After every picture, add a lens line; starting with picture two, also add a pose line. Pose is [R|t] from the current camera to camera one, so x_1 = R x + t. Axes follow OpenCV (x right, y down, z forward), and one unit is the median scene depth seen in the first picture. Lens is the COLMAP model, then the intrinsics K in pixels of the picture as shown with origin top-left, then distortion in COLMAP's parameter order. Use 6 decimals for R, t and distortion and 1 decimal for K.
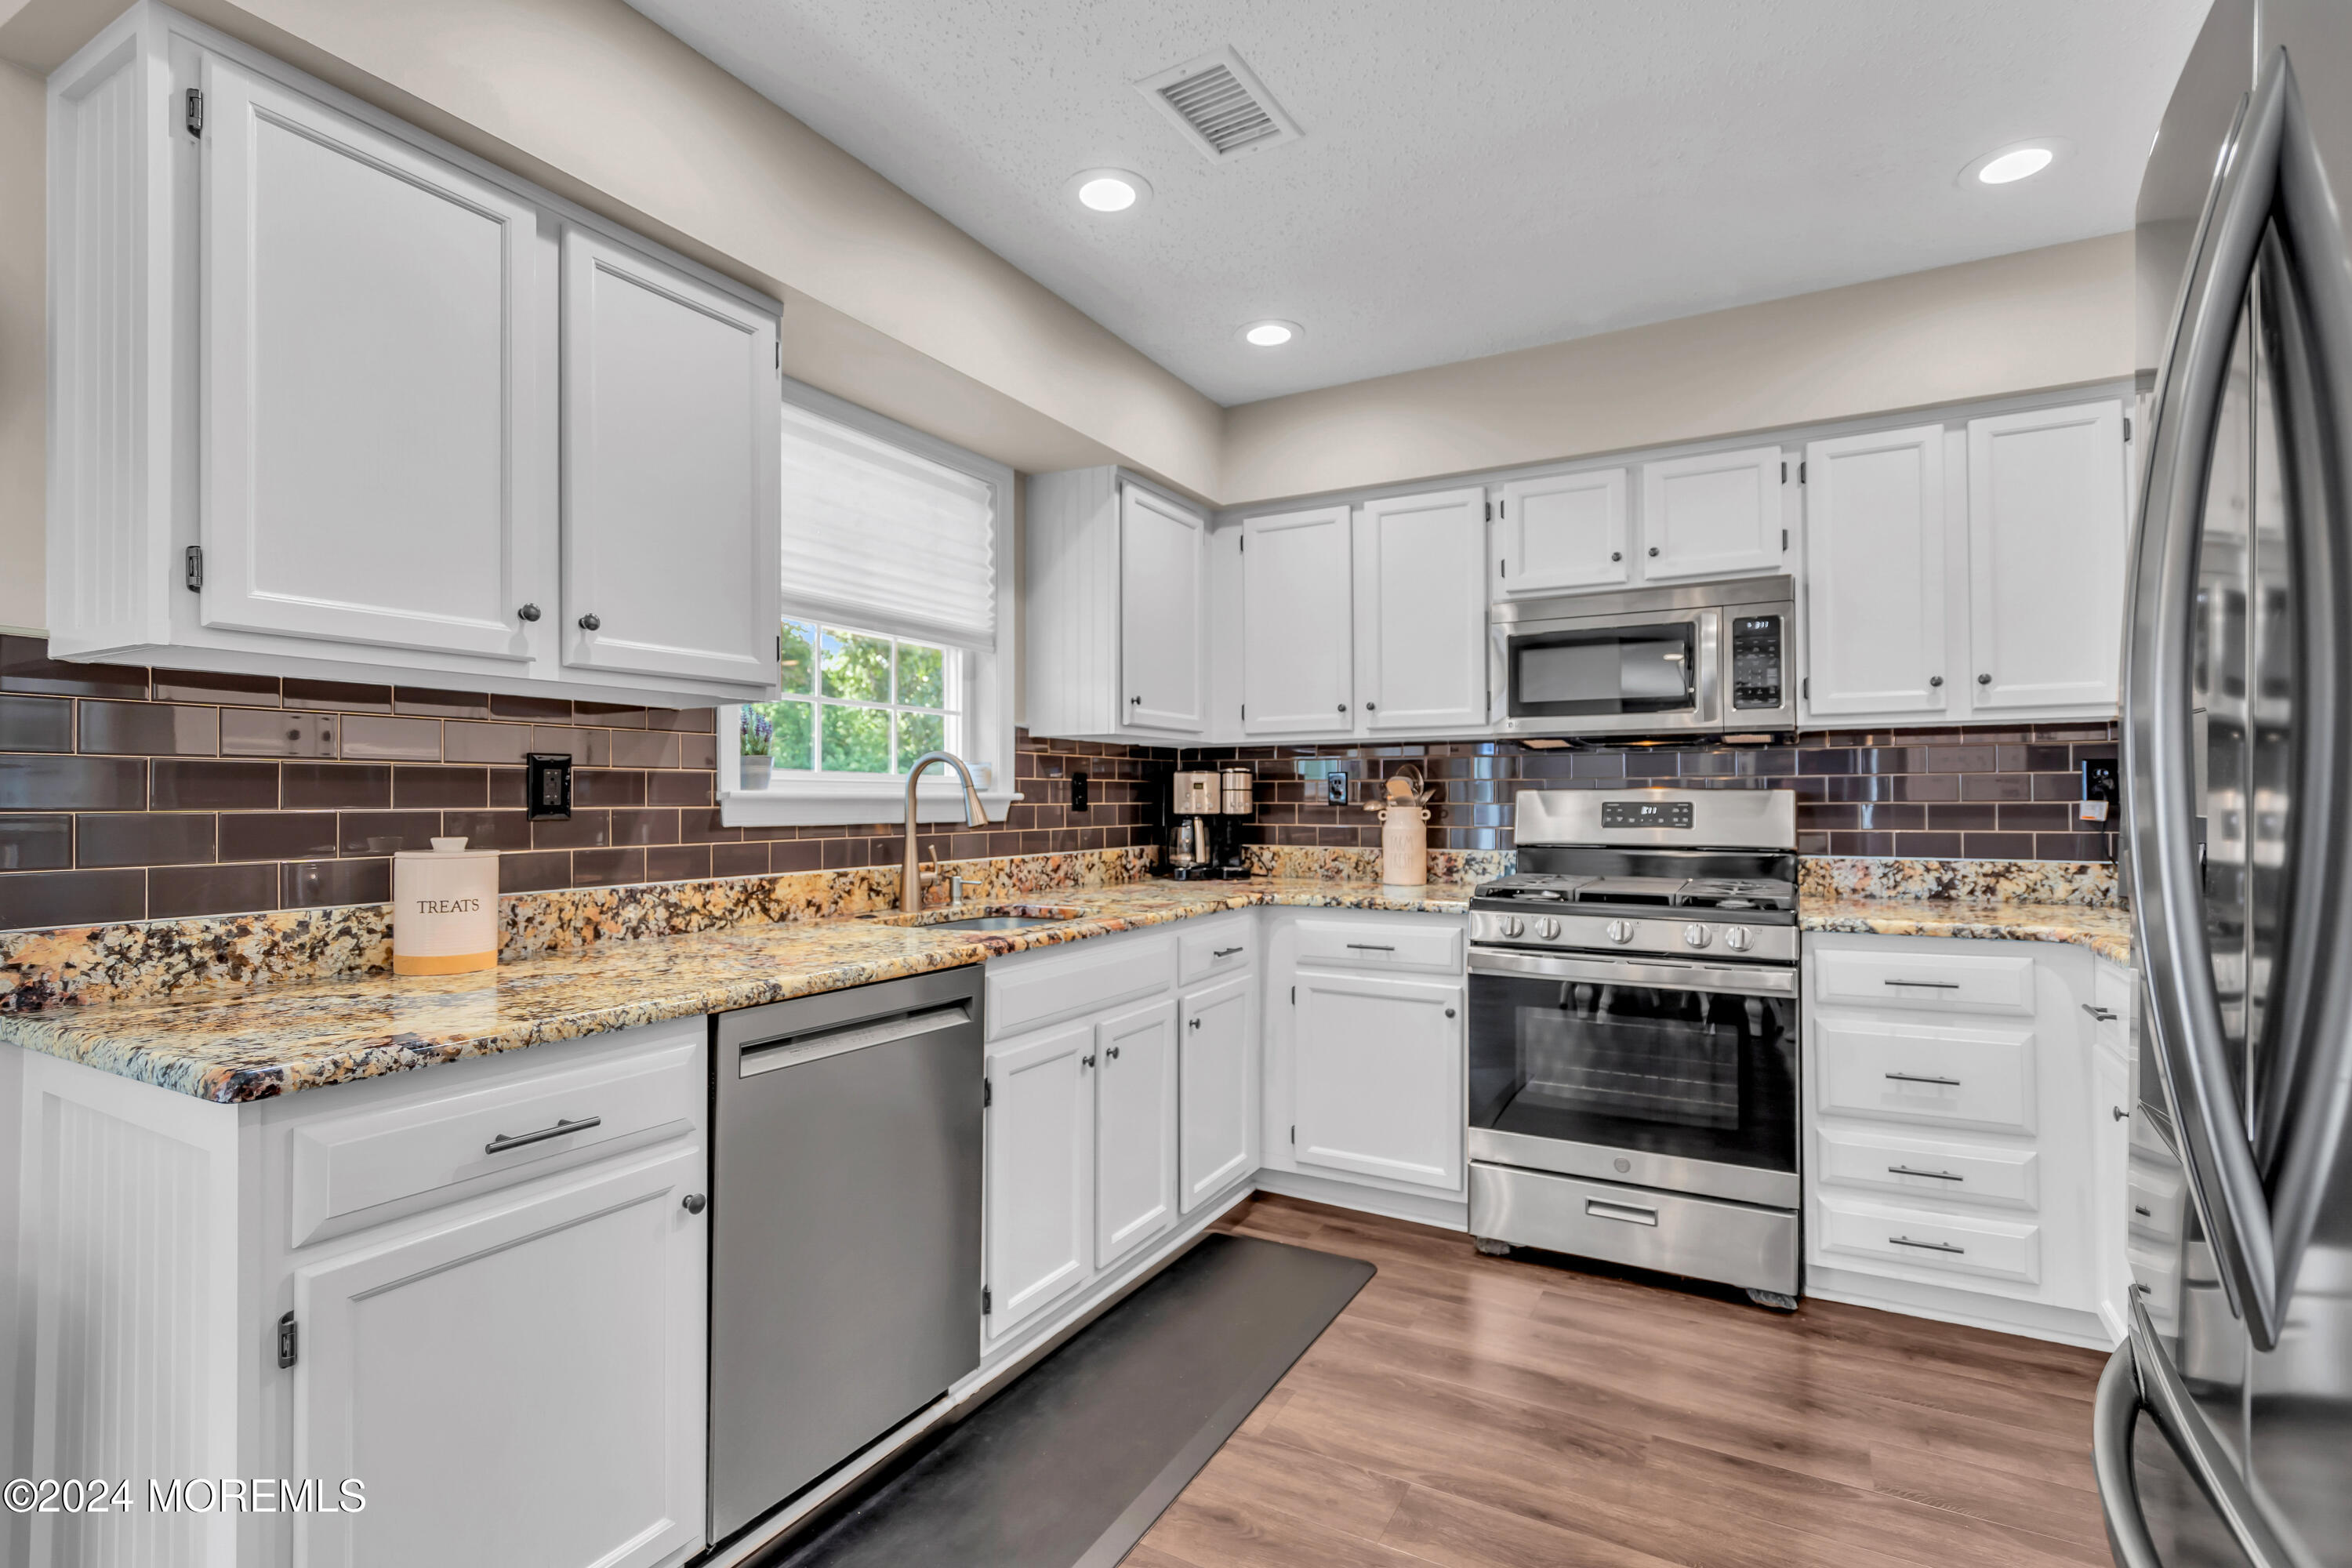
lens RADIAL K [[1112.7, 0, 1165.6], [0, 1112.7, 792.1], [0, 0, 1]] dist [-0.000898, 0.000329]
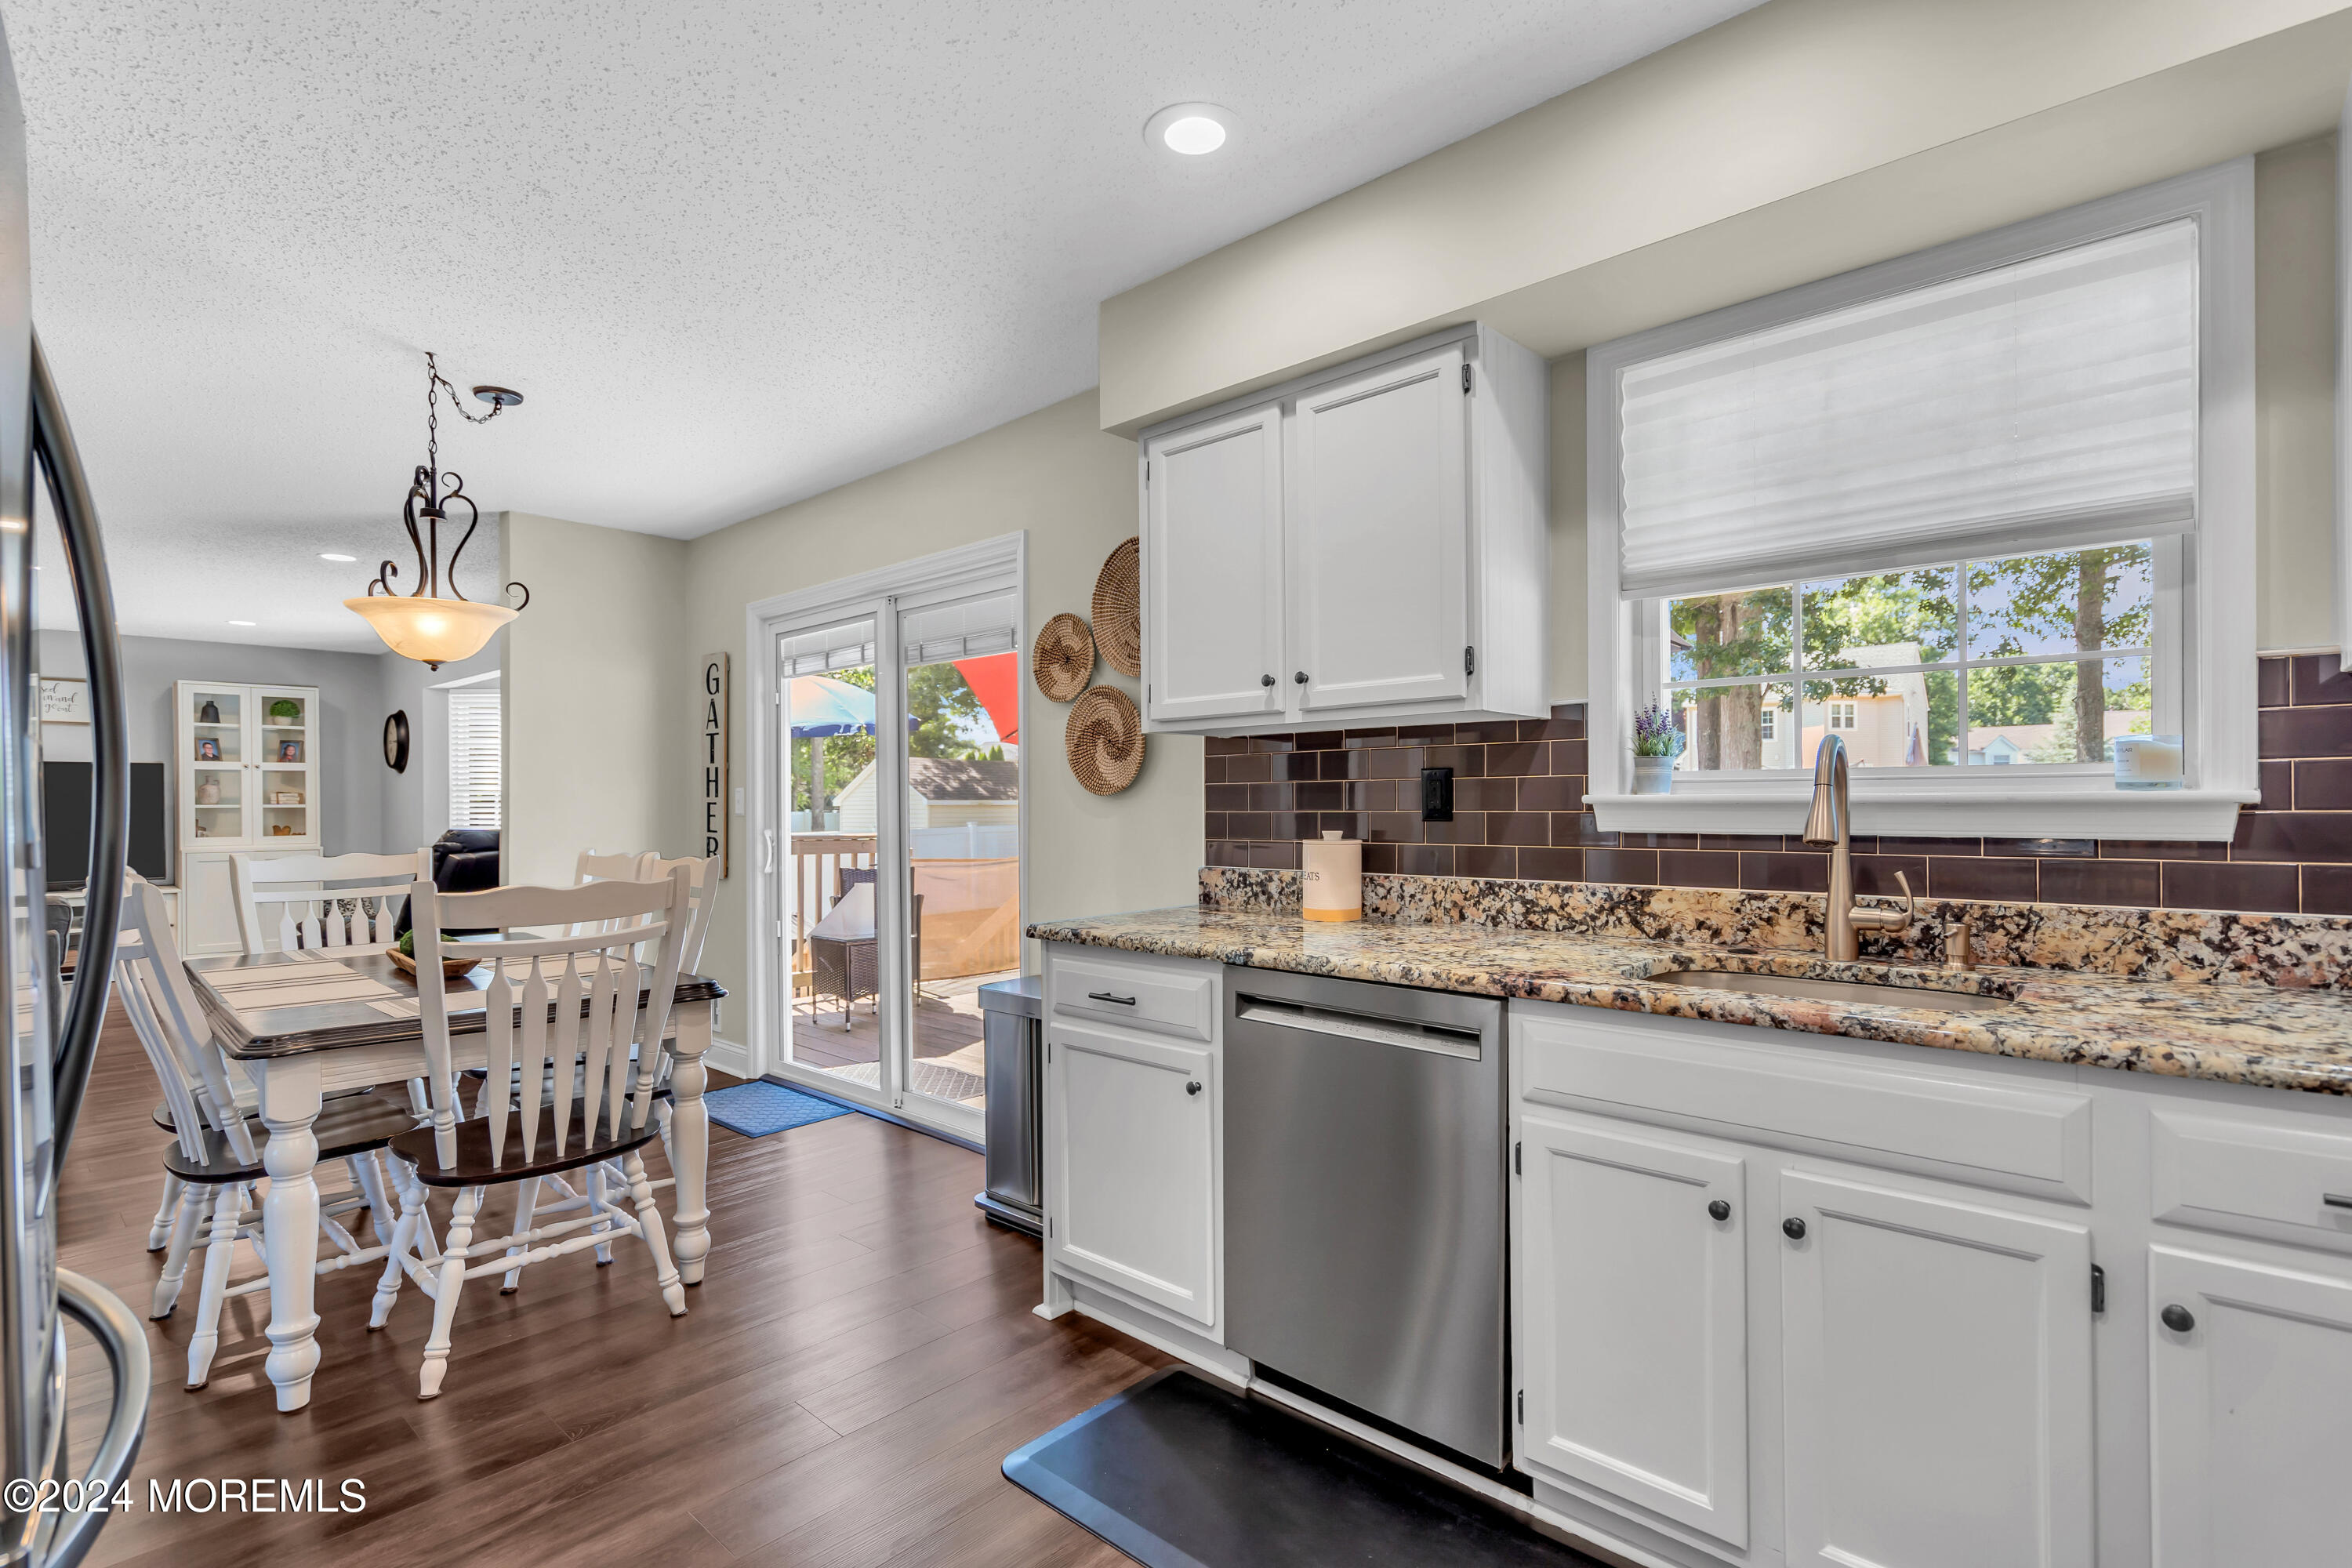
lens RADIAL K [[1112.7, 0, 1164.2], [0, 1112.7, 802.1], [0, 0, 1]] dist [-0.000898, 0.000329]
pose [[-0.224511, 0.004464, -0.974461, 0.551258], [0.014797, 0.999890, 0.001171, -0.001277], [0.974359, -0.014156, -0.224553, 0.722786]]
